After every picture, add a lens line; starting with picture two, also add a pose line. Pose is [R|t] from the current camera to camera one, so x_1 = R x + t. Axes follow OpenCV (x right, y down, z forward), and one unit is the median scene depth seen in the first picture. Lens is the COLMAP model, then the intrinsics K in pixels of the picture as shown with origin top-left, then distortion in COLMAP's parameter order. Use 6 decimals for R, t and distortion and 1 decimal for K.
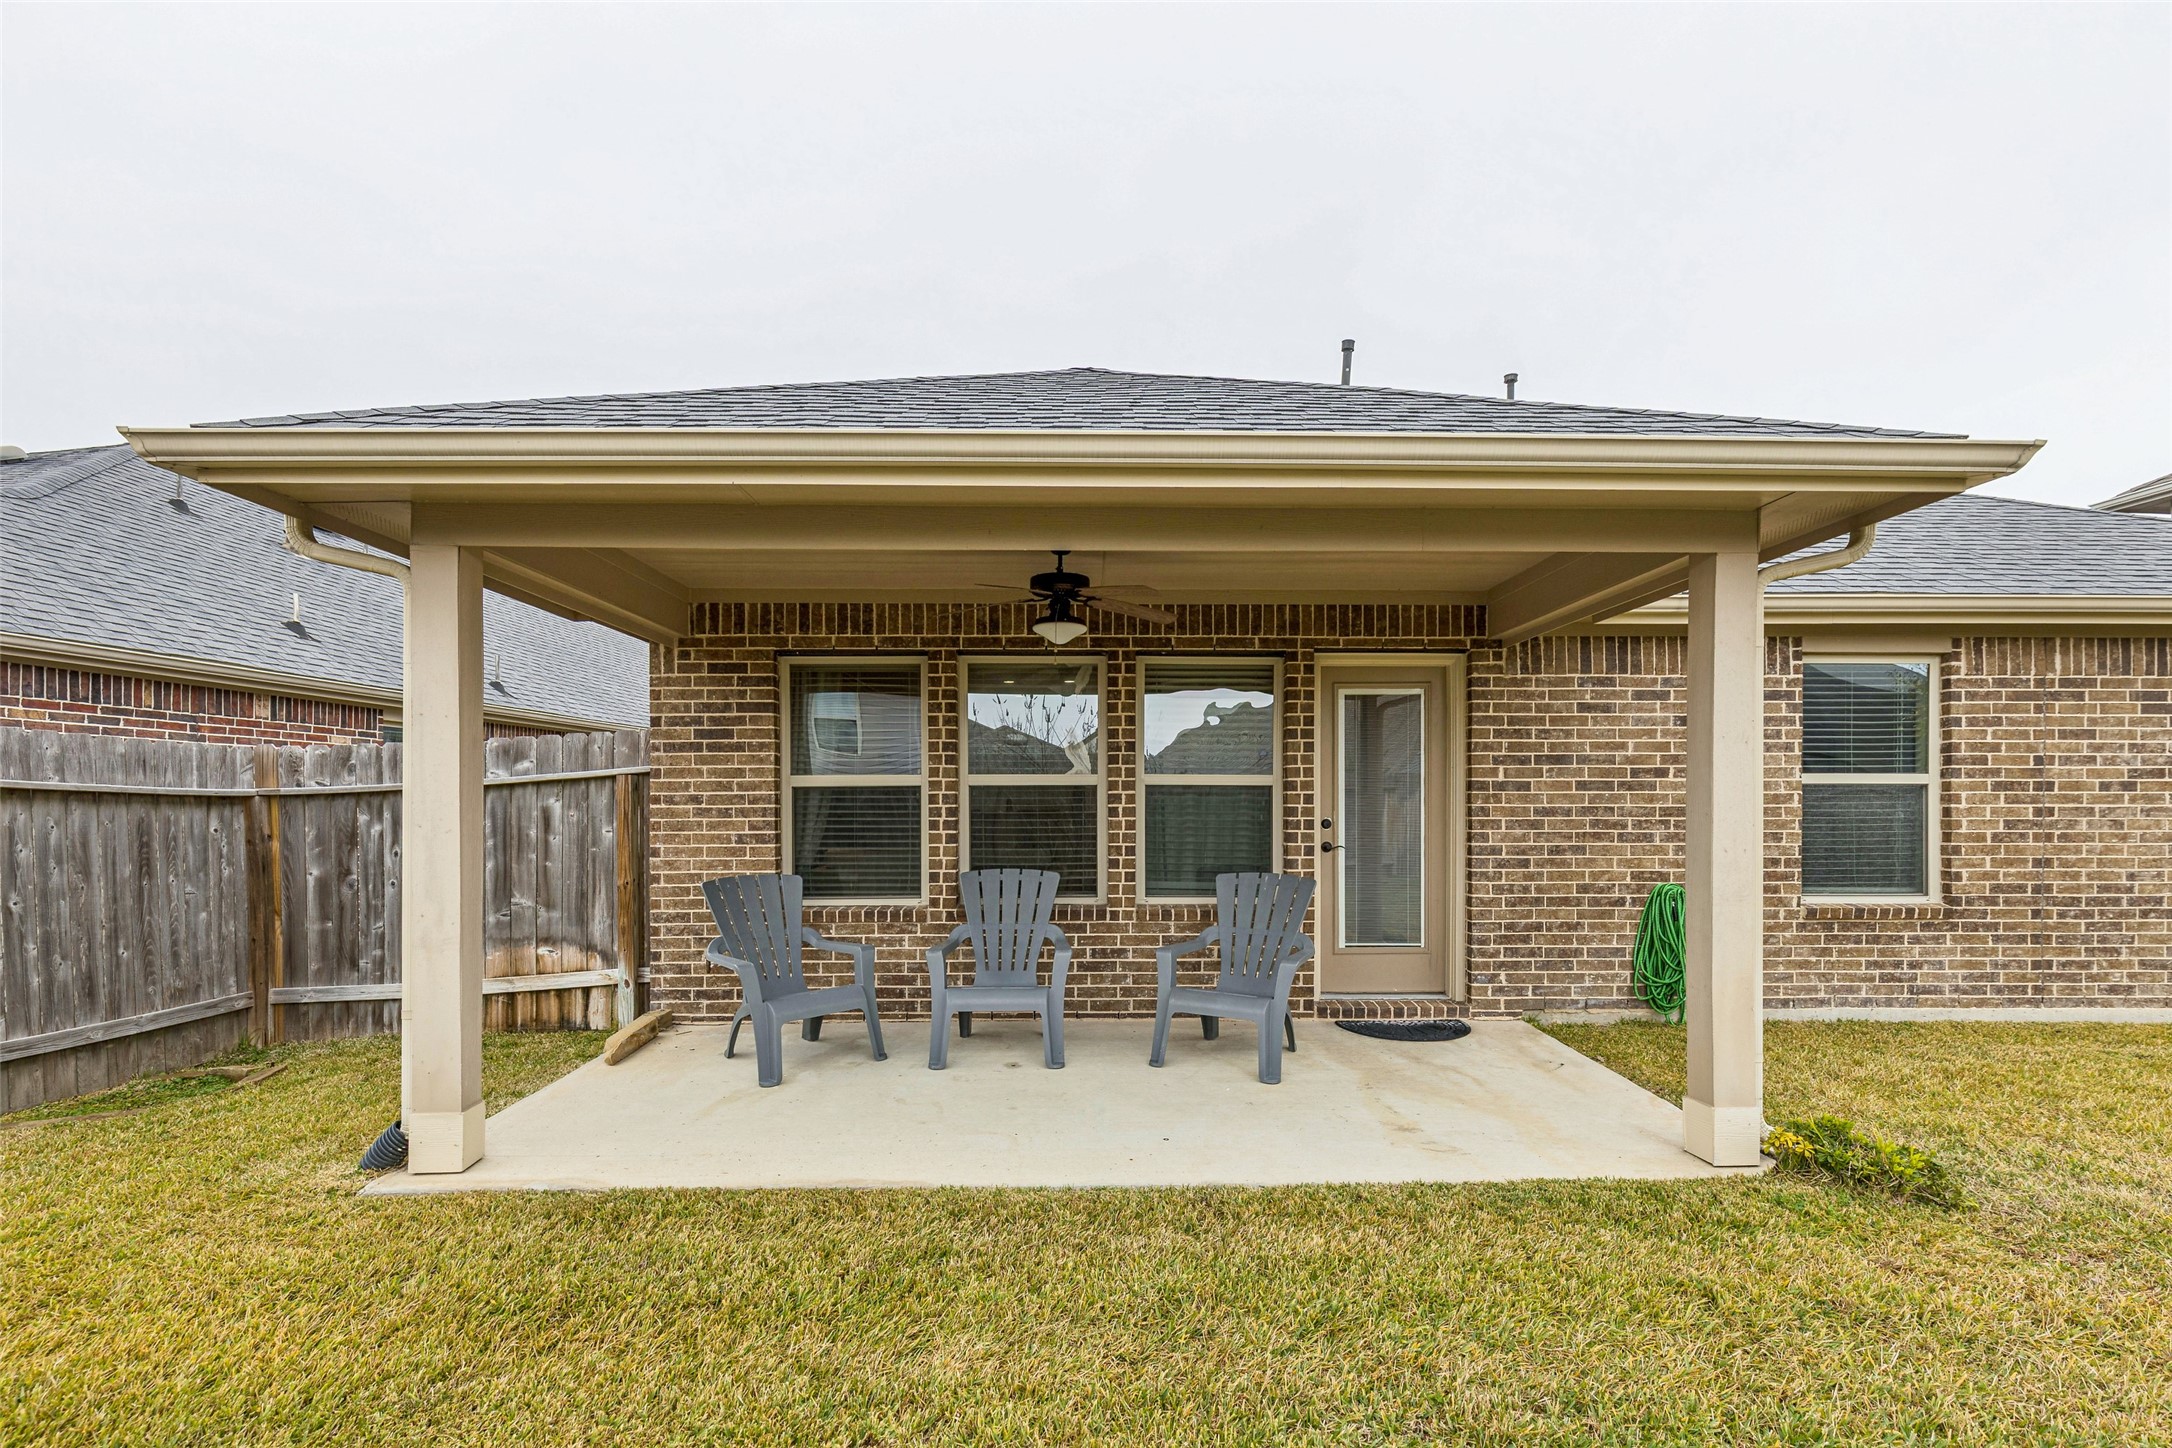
lens RADIAL K [[1003.2, 0, 1087.5], [0, 1003.2, 803.1], [0, 0, 1]] dist [0.002541, -0.000171]
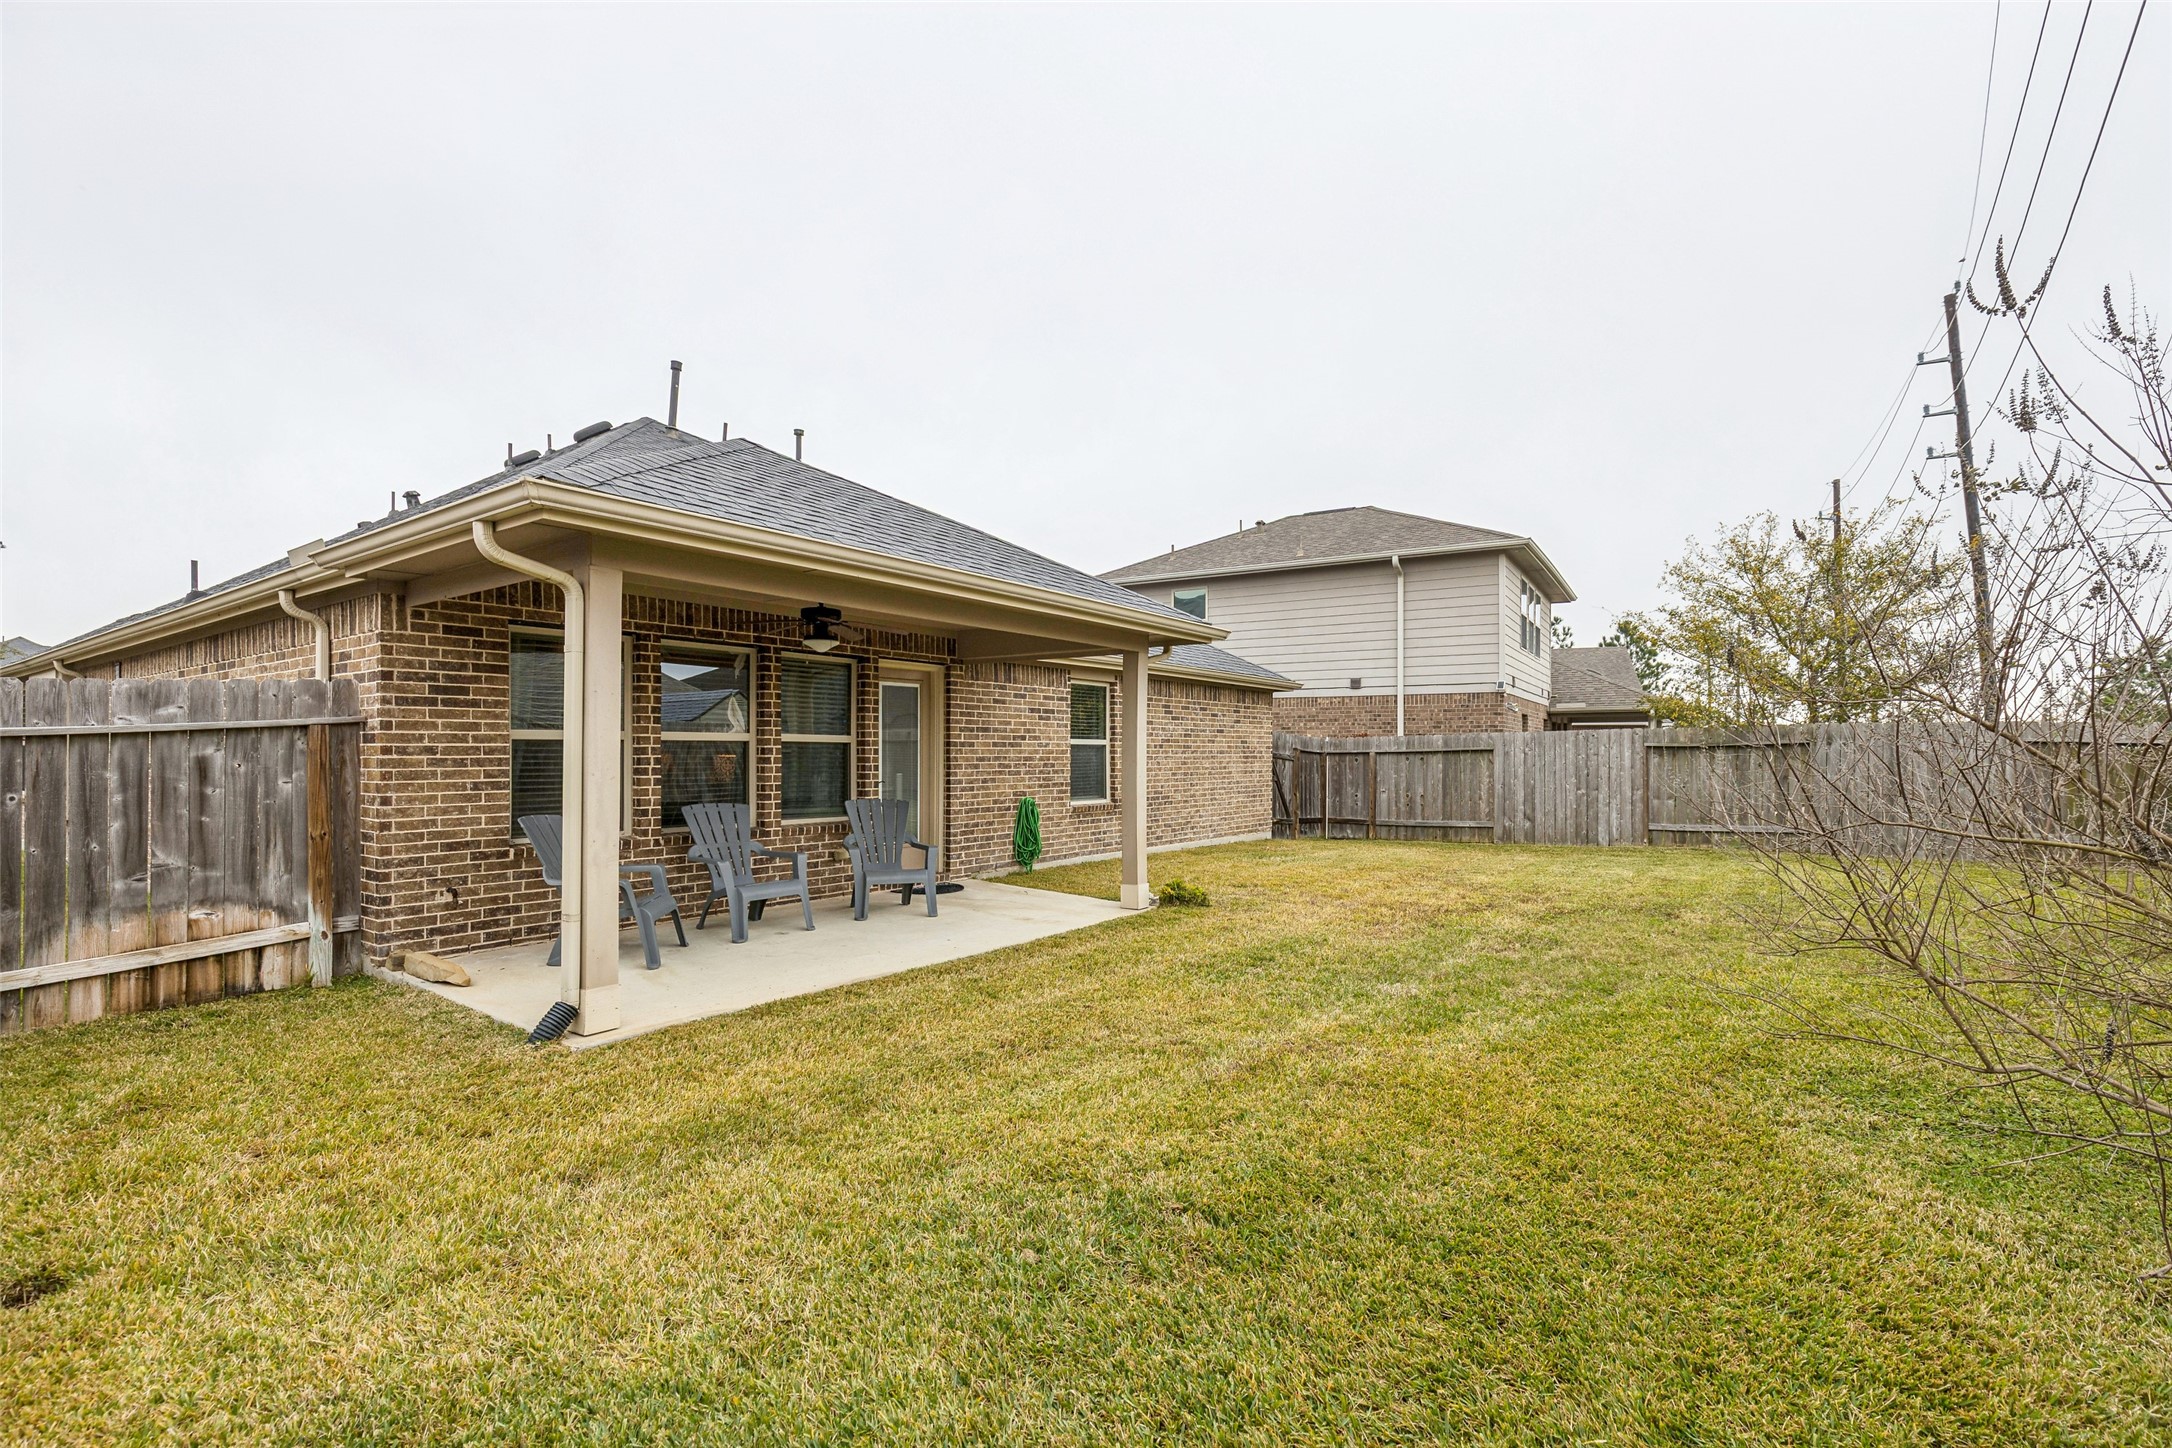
lens RADIAL K [[963.9, 0, 1085.7], [0, 963.9, 713.3], [0, 0, 1]] dist [0.002292, -0.000044]
pose [[0.613159, 0.034034, 0.789226, -0.770737], [-0.008429, 0.999296, -0.036545, -0.011426], [-0.789915, 0.015756, 0.613014, -0.187168]]
